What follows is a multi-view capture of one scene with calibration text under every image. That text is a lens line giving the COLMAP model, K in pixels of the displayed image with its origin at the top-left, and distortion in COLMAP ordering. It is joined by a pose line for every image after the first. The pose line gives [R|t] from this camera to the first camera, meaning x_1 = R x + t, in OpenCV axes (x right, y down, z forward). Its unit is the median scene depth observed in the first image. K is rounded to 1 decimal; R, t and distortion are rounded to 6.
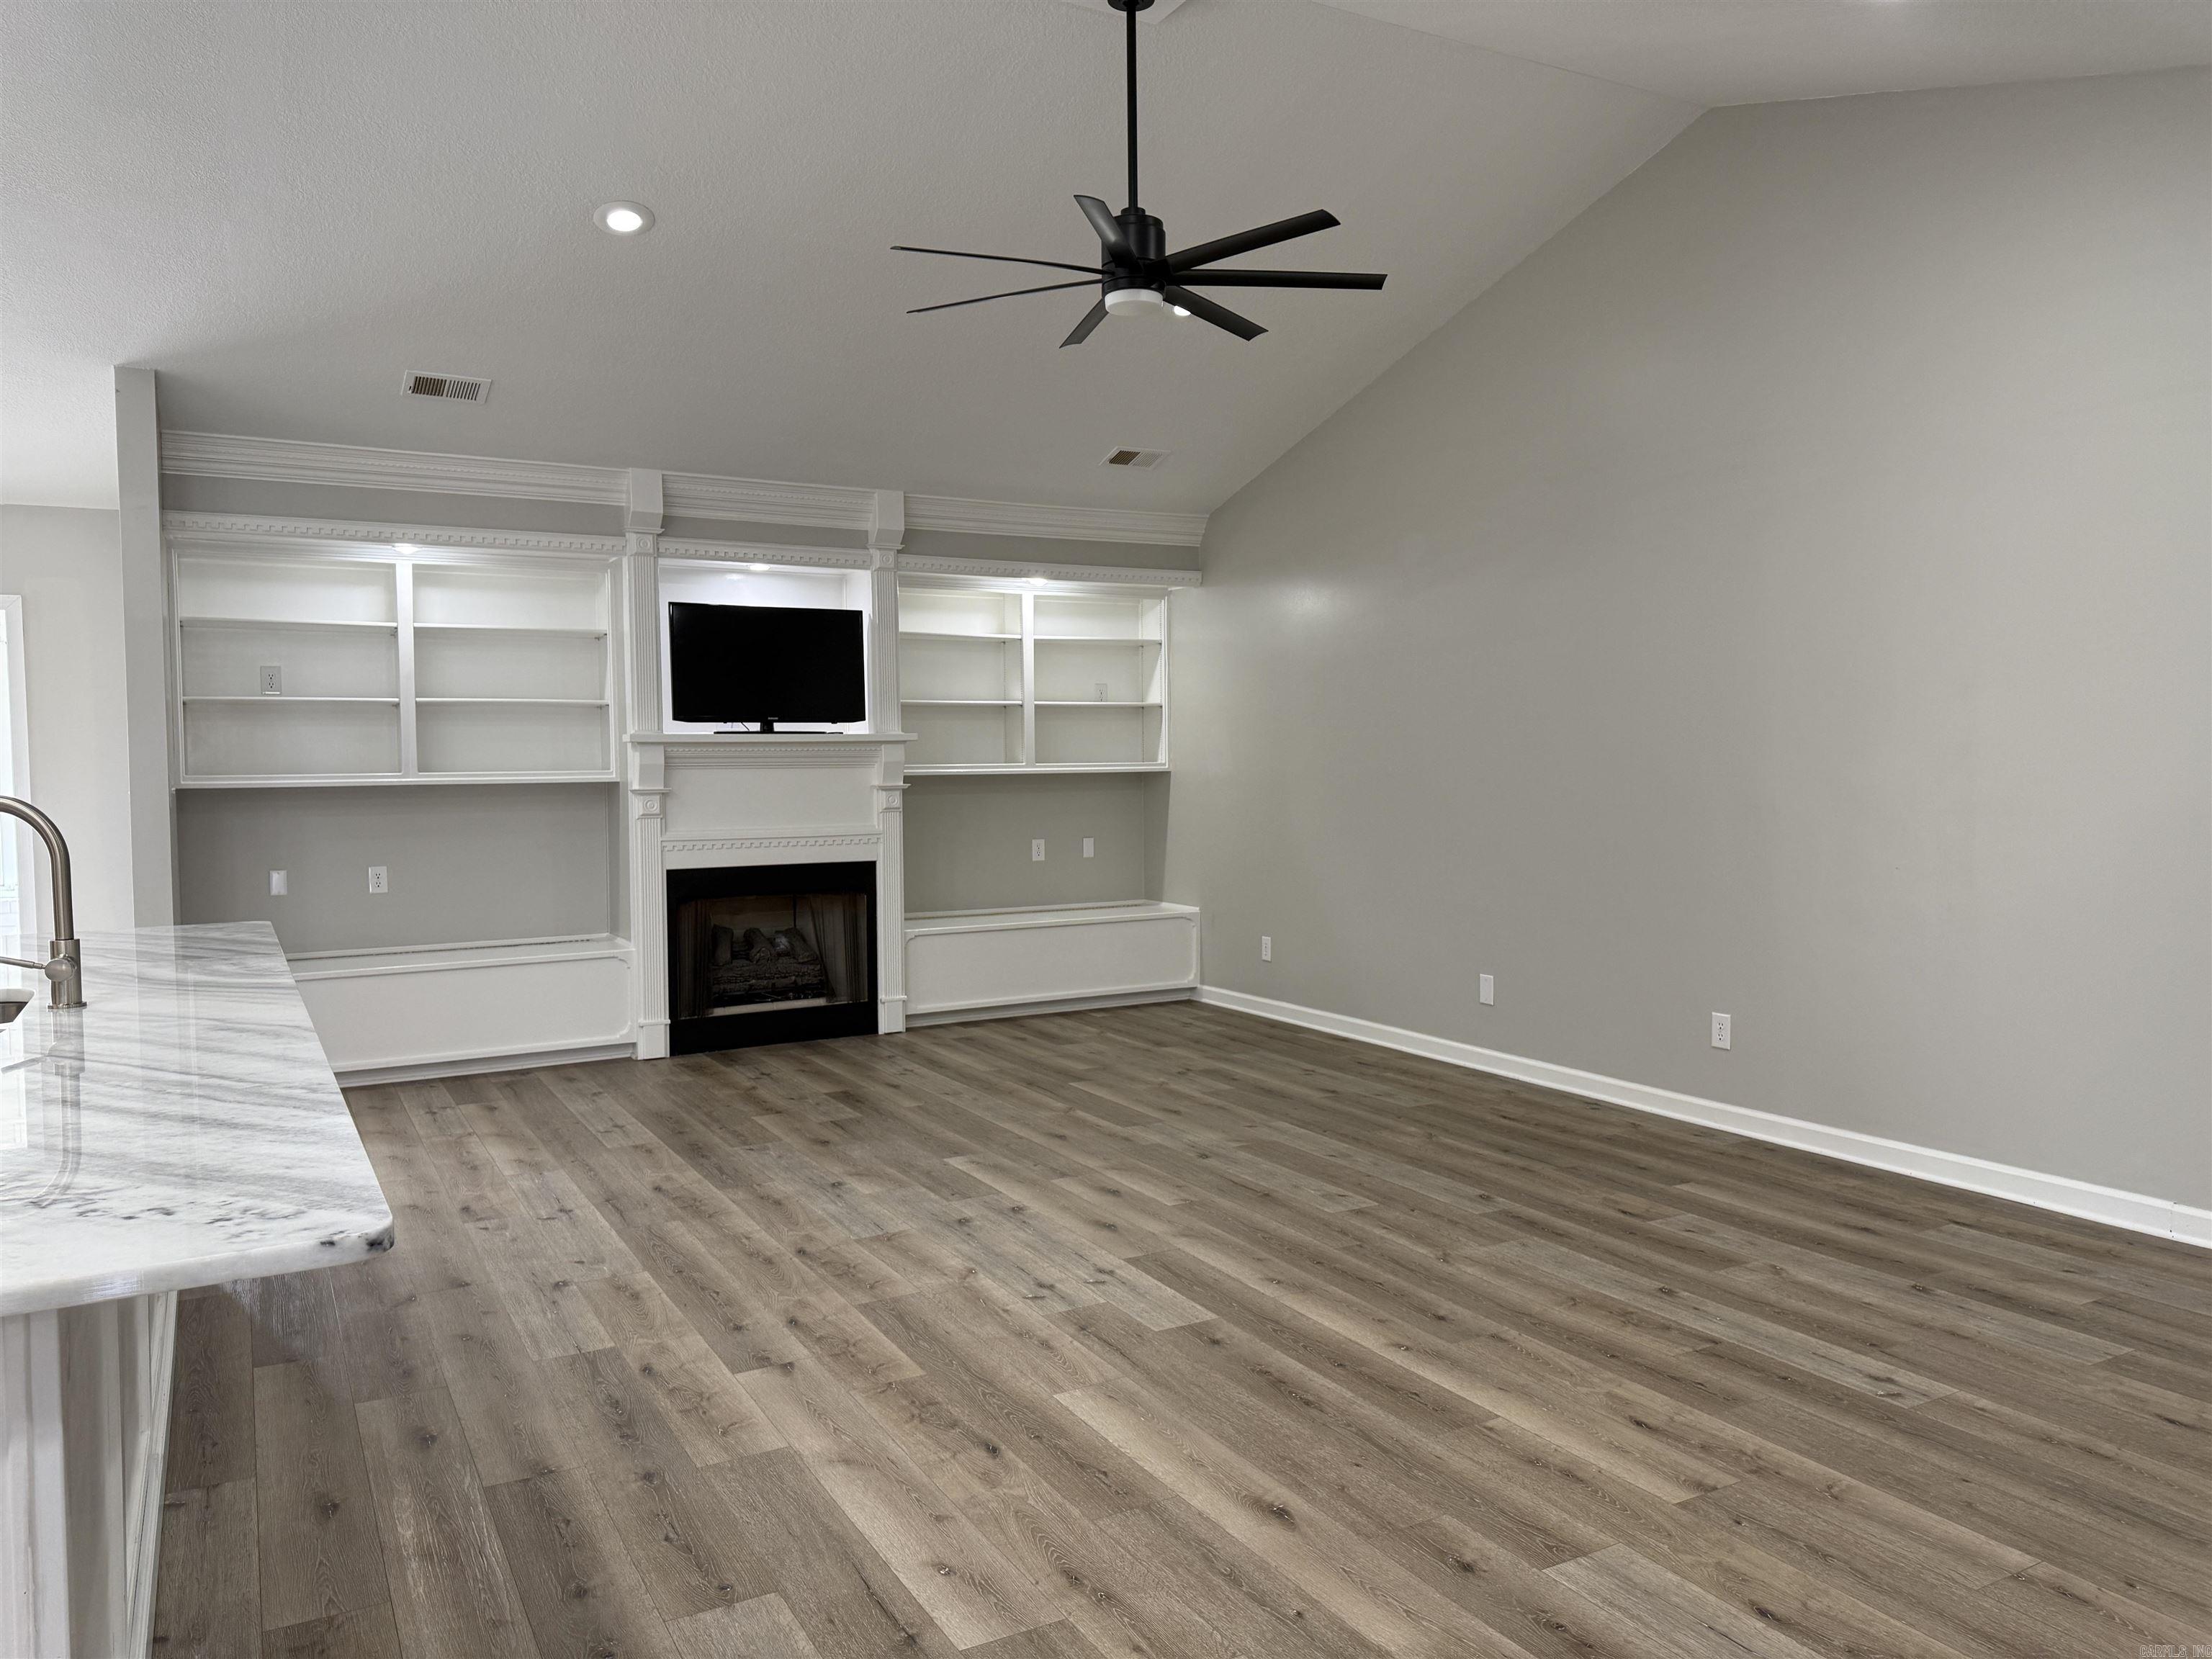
lens RADIAL K [[1548.2, 0, 1106.0], [0, 1548.2, 829.5], [0, 0, 1]] dist [0.152074, -0.244483]
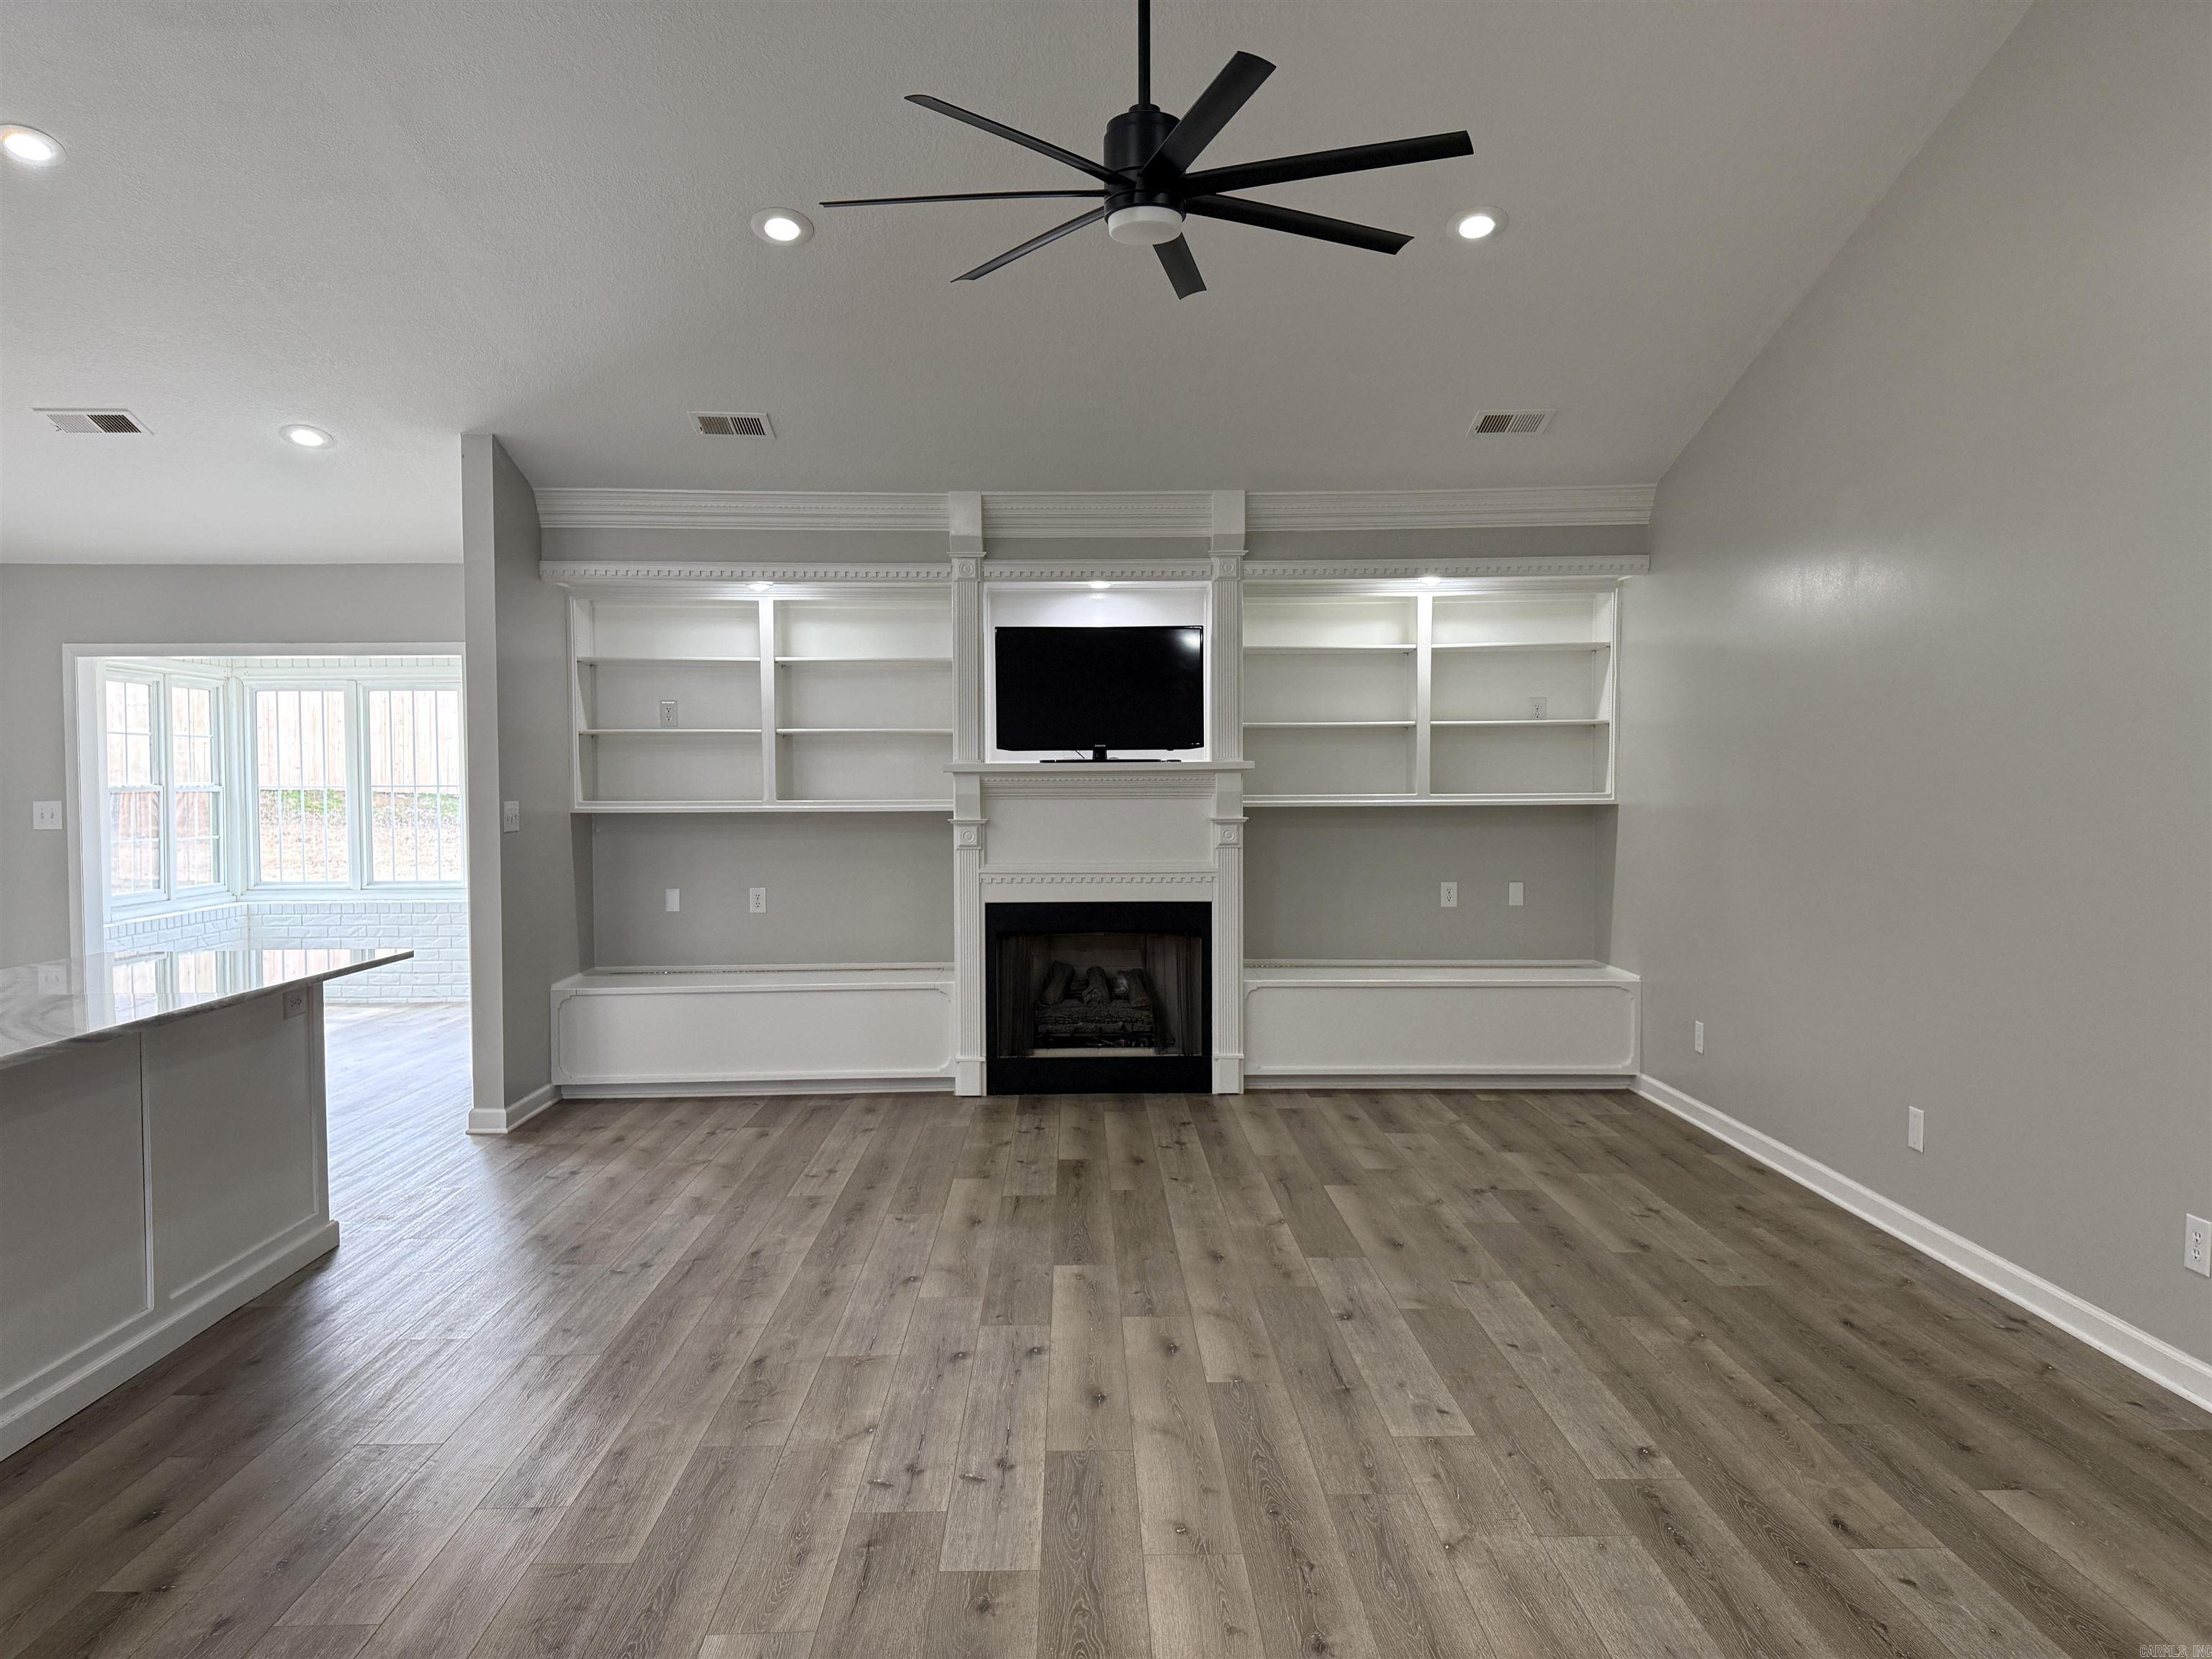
lens RADIAL K [[1554.0, 0, 1092.6], [0, 1554.0, 840.3], [0, 0, 1]] dist [0.095075, -0.118314]
pose [[0.884331, 0.026926, -0.466083, 0.216936], [-0.026138, 0.999625, 0.008155, -0.021847], [0.466127, 0.004971, 0.884704, 0.171244]]
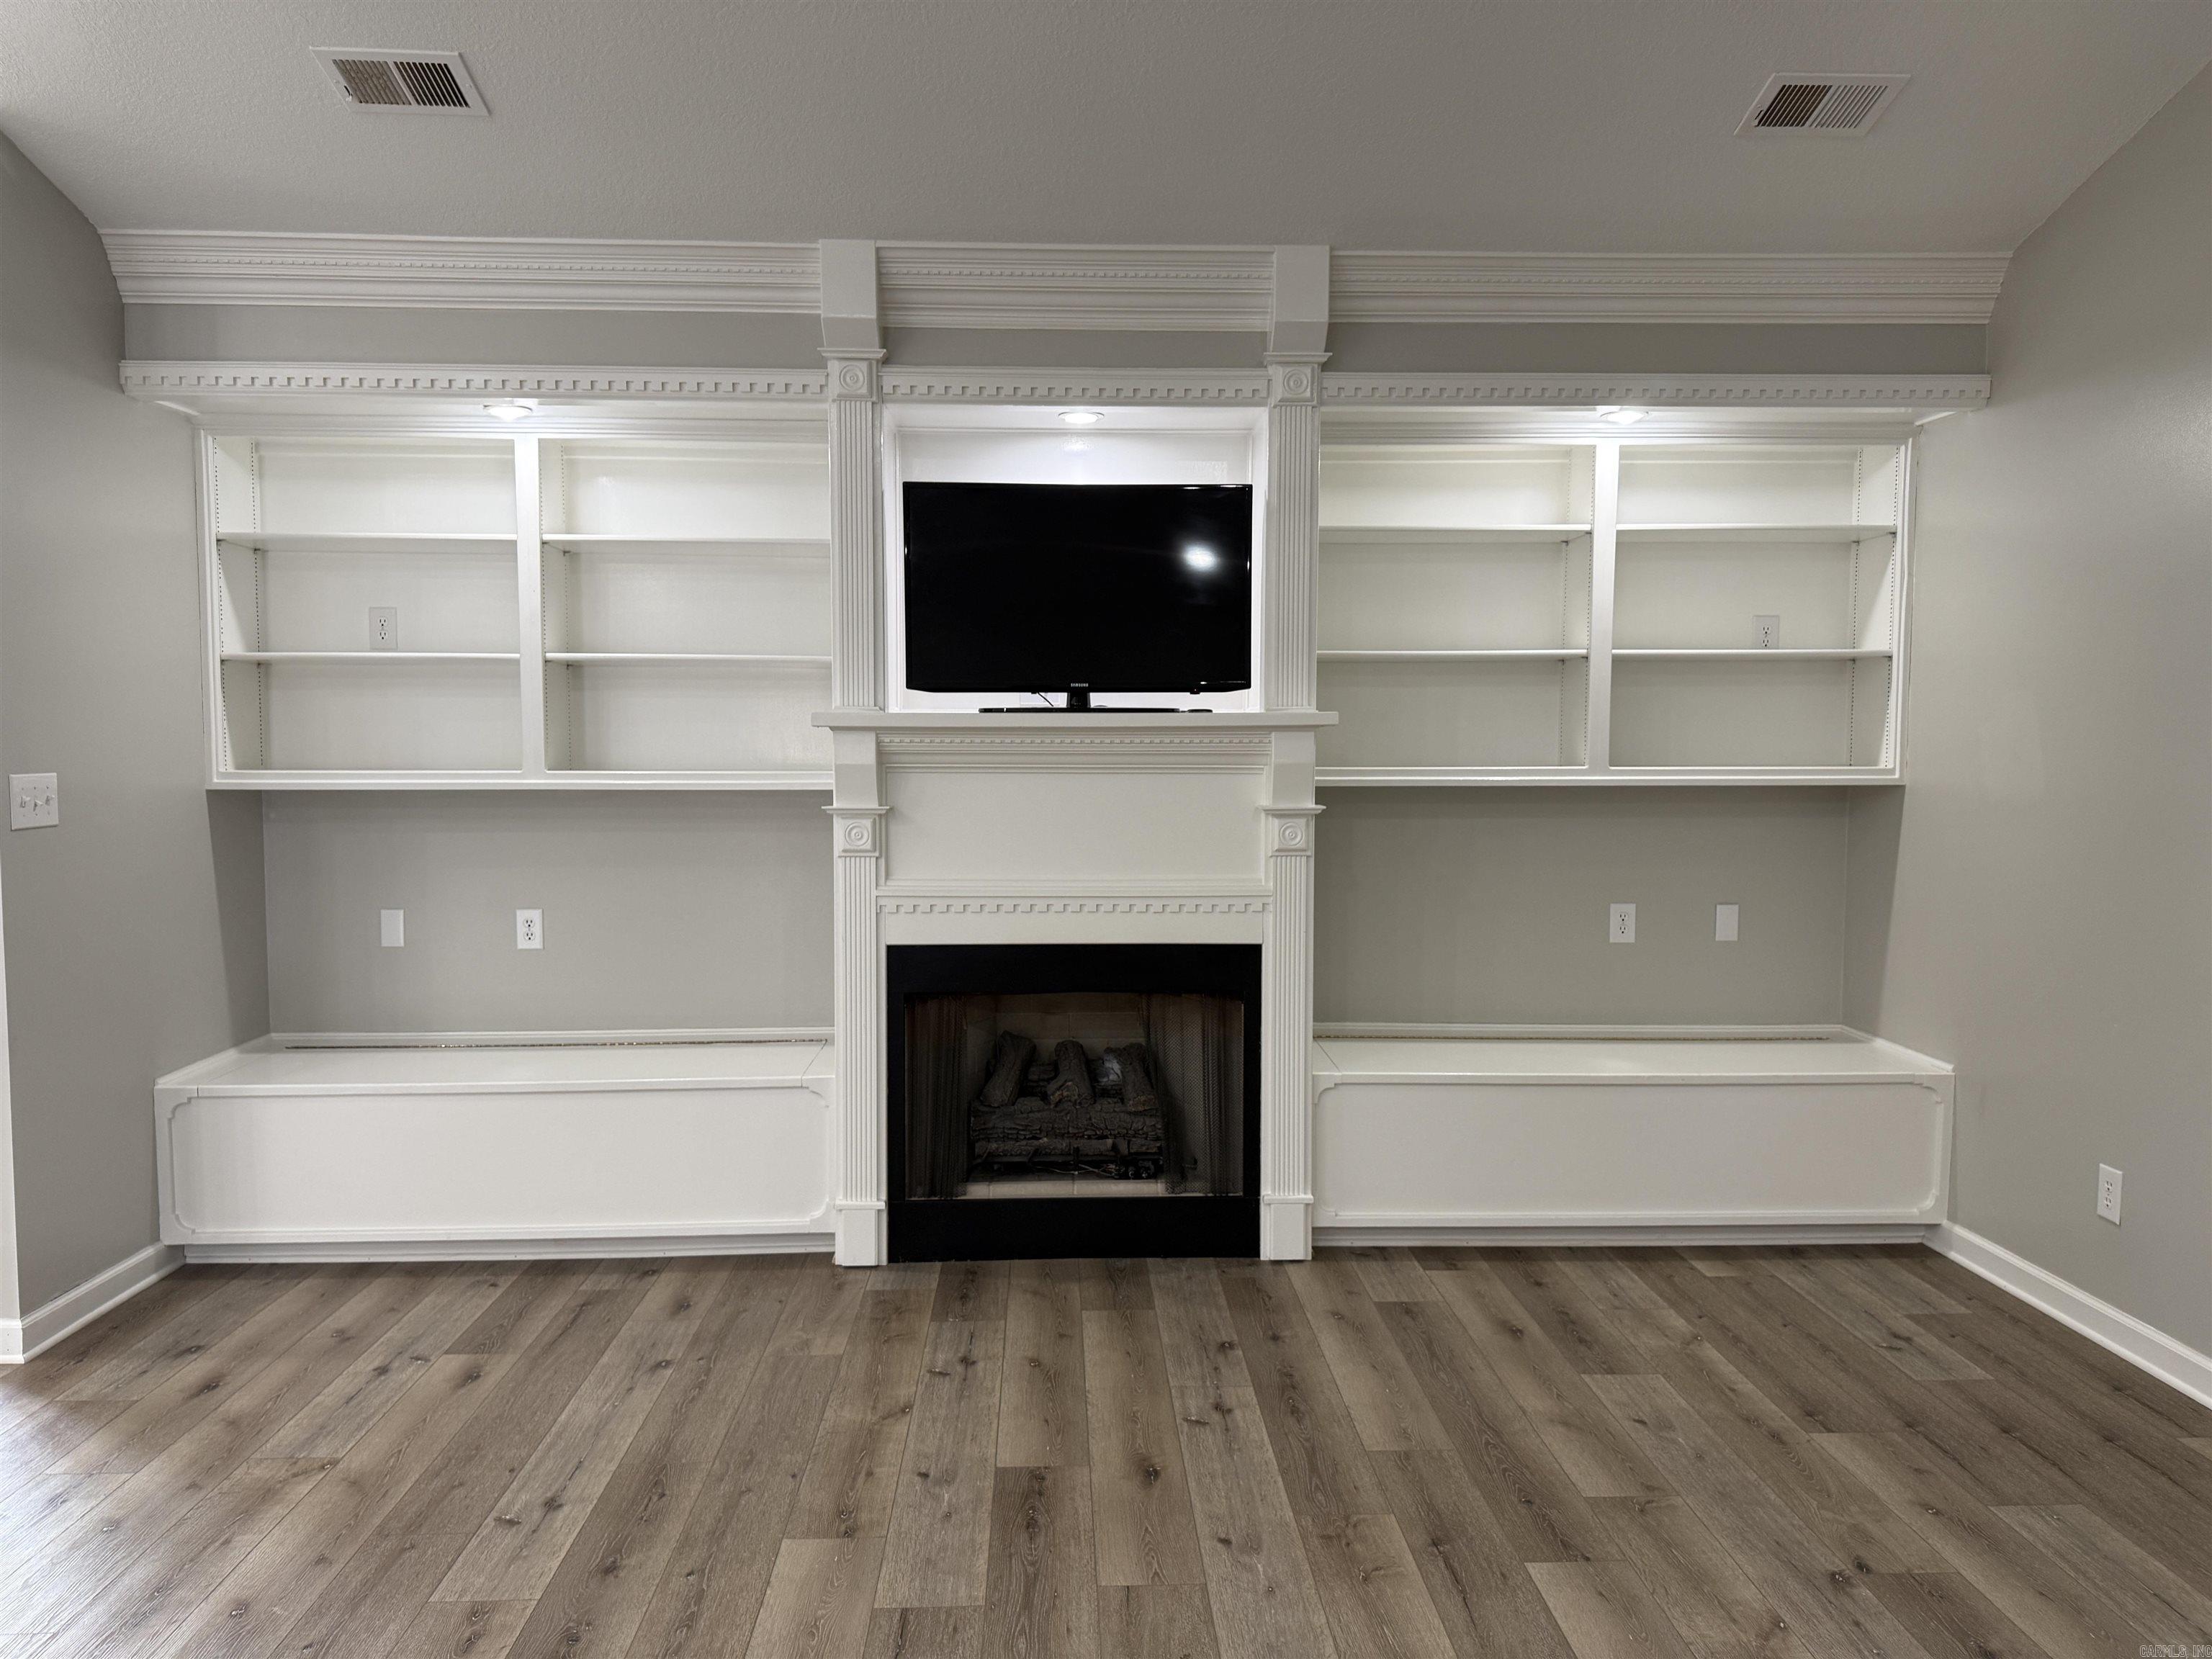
lens RADIAL K [[1548.2, 0, 1106.0], [0, 1548.2, 829.5], [0, 0, 1]] dist [0.152074, -0.244483]
pose [[0.895517, 0.041924, -0.443048, 0.044944], [-0.031863, 0.999038, 0.030133, -0.035980], [0.443885, -0.012868, 0.895991, 0.497734]]
